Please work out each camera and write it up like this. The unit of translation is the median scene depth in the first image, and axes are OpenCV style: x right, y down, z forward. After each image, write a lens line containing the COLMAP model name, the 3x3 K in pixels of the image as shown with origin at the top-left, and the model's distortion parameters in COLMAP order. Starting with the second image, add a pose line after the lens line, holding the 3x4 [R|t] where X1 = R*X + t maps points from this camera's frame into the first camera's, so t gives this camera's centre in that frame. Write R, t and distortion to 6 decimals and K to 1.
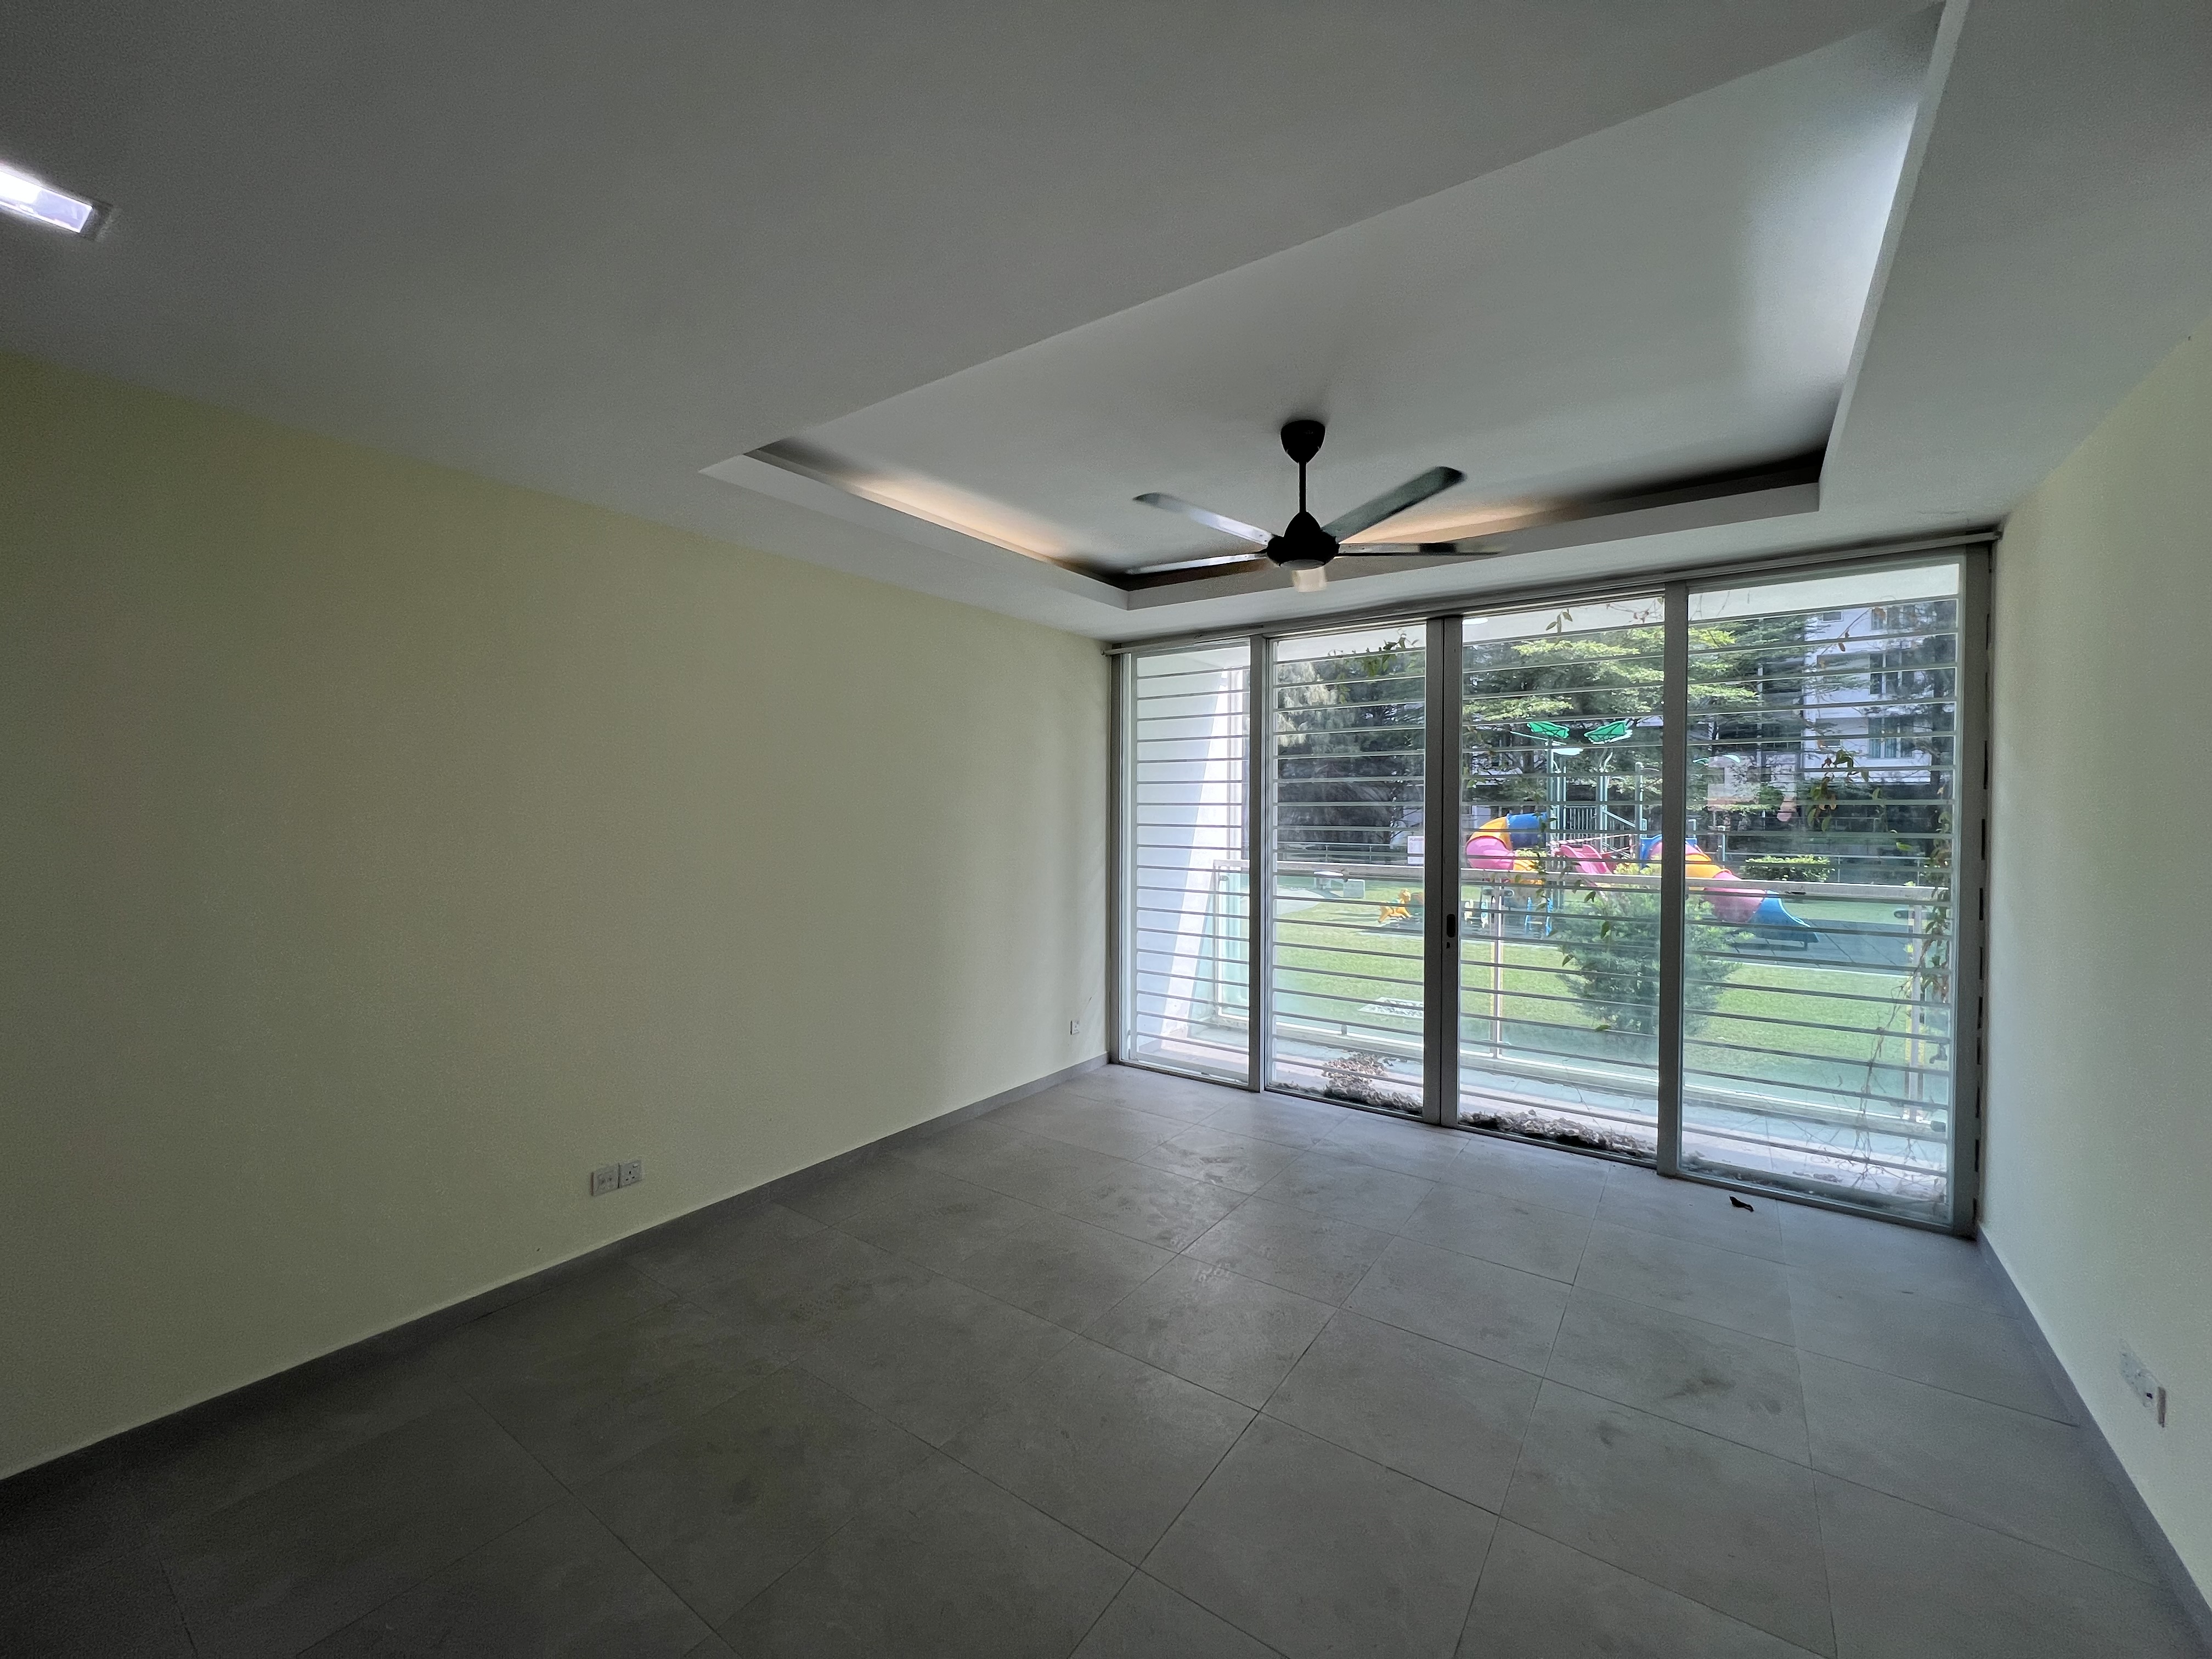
lens RADIAL K [[884.3, 0, 1101.3], [0, 884.3, 825.7], [0, 0, 1]] dist [-0.001107, -0.000423]
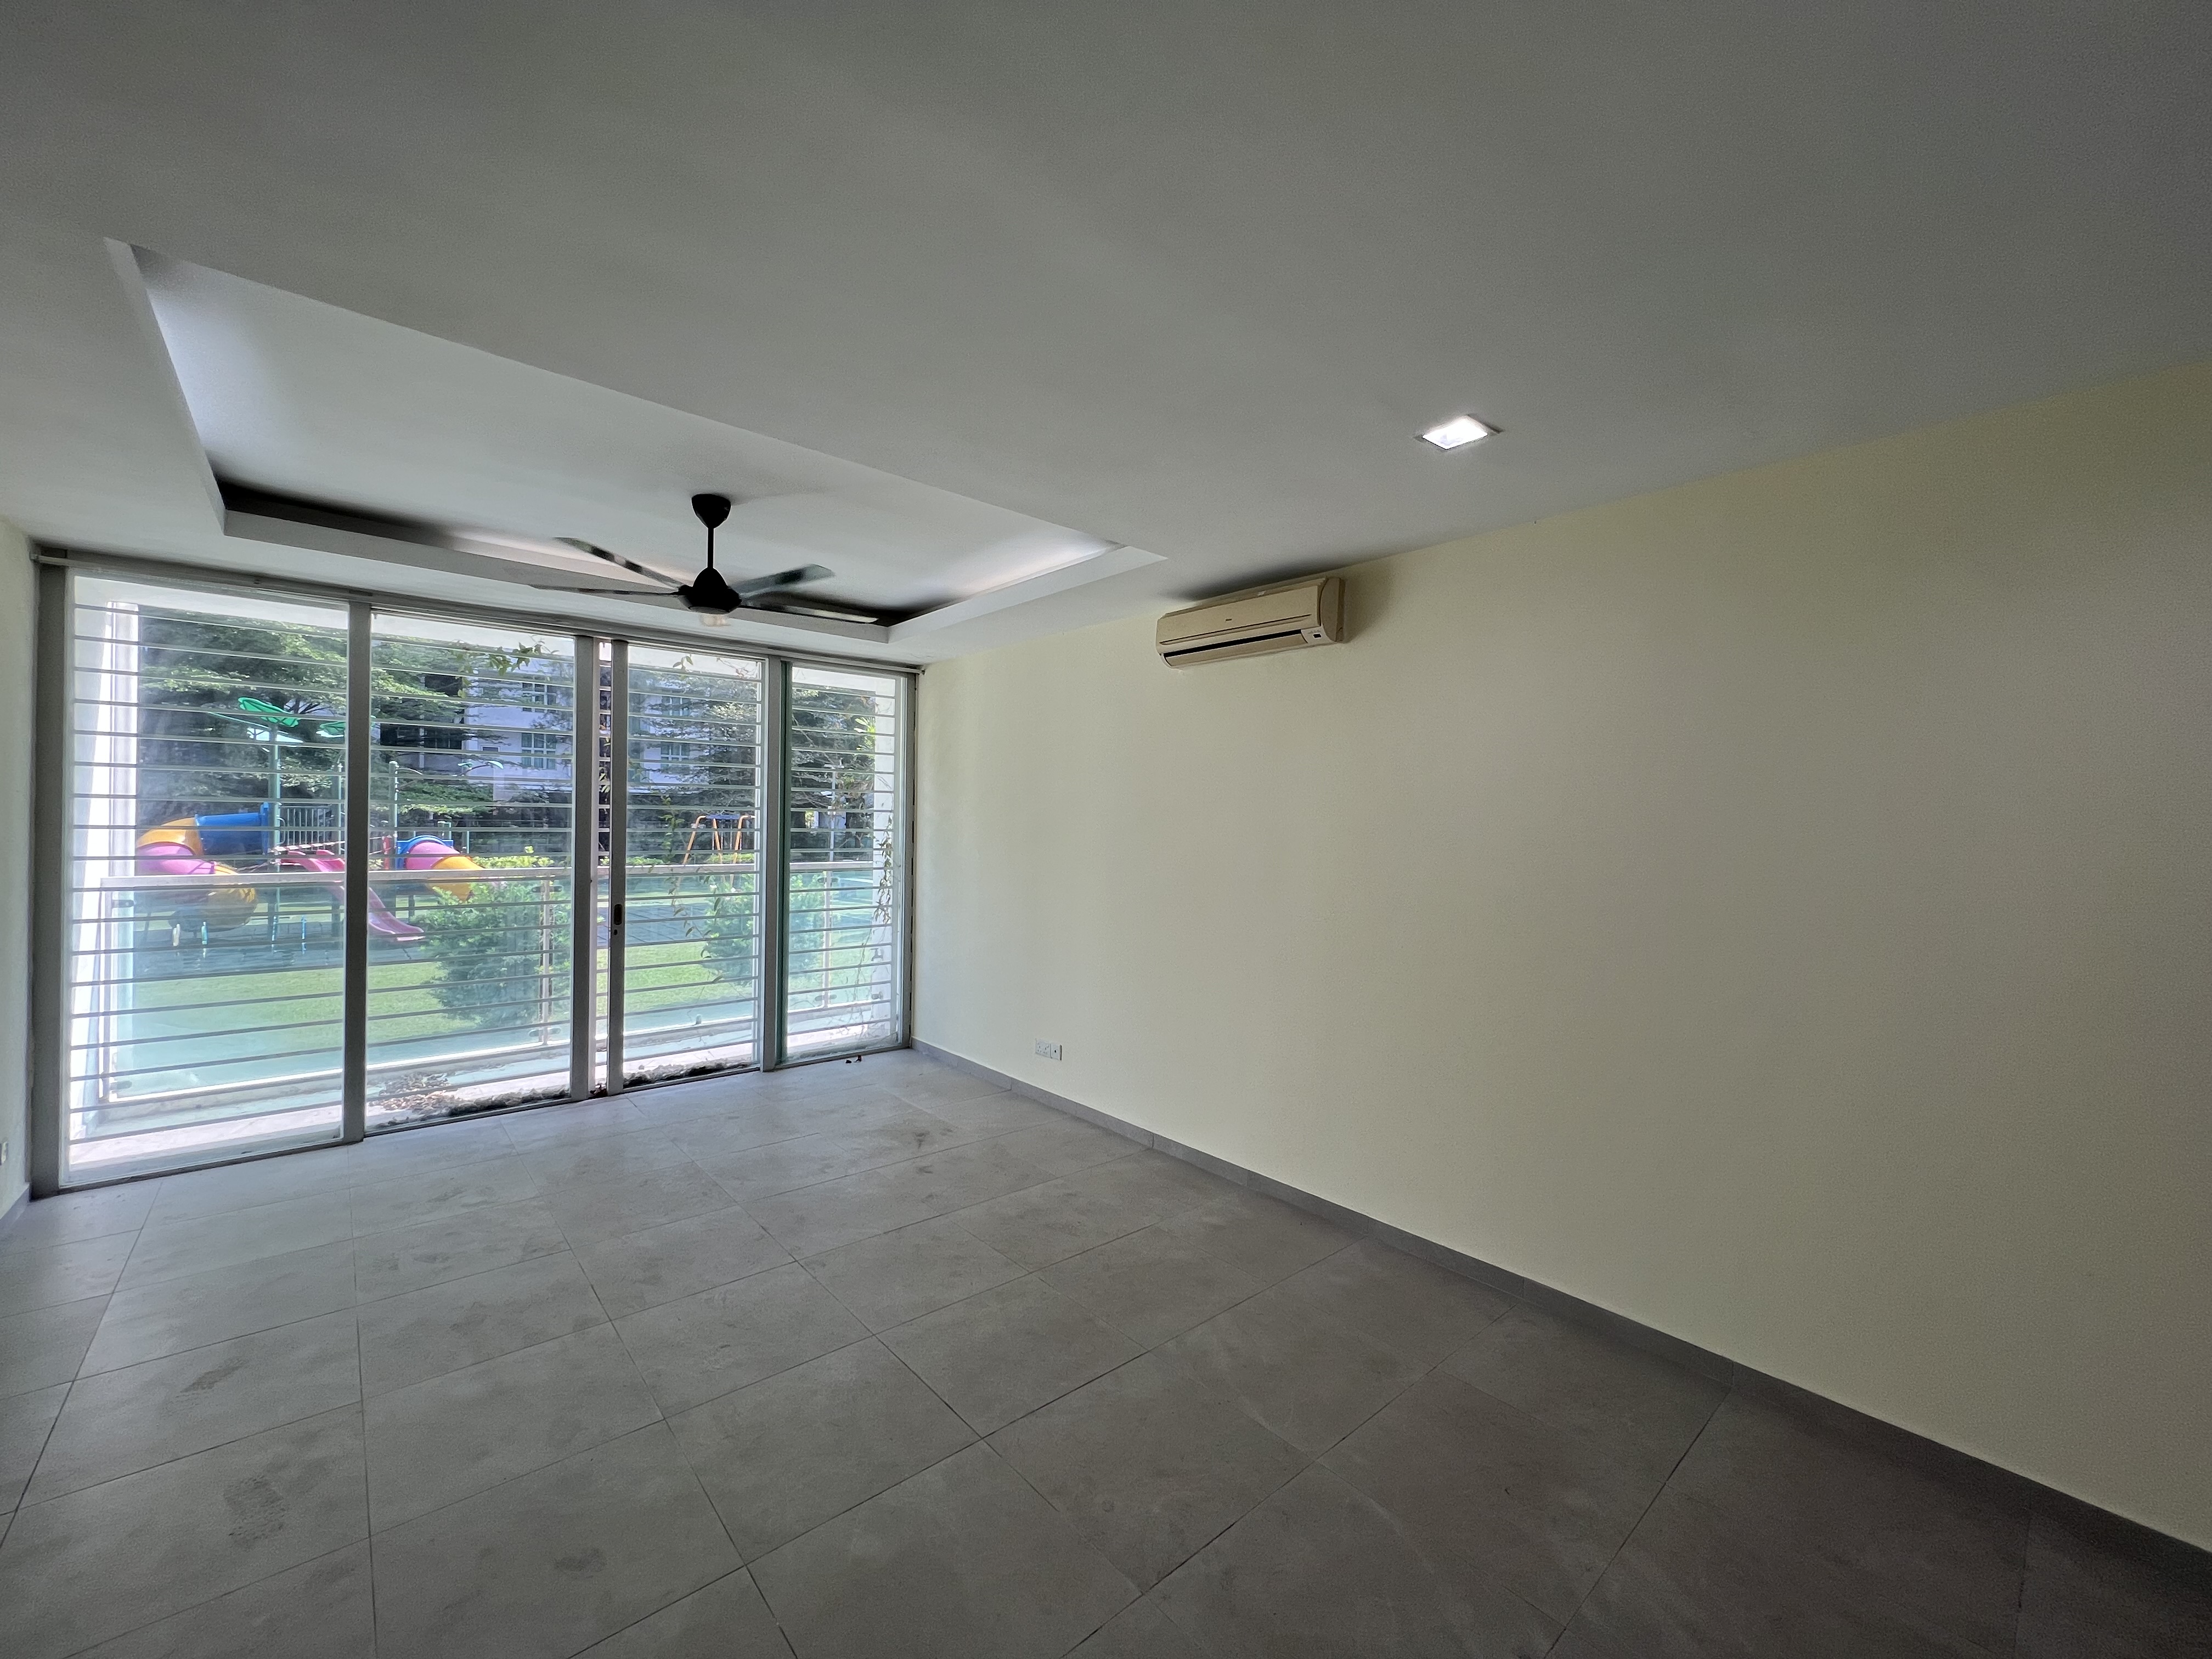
lens RADIAL K [[884.3, 0, 1101.3], [0, 884.3, 825.7], [0, 0, 1]] dist [-0.001107, -0.000423]
pose [[0.240150, -0.003196, 0.970730, -0.610353], [0.005821, 0.999981, 0.001852, 0.002062], [-0.970718, 0.005205, 0.240165, 0.137060]]
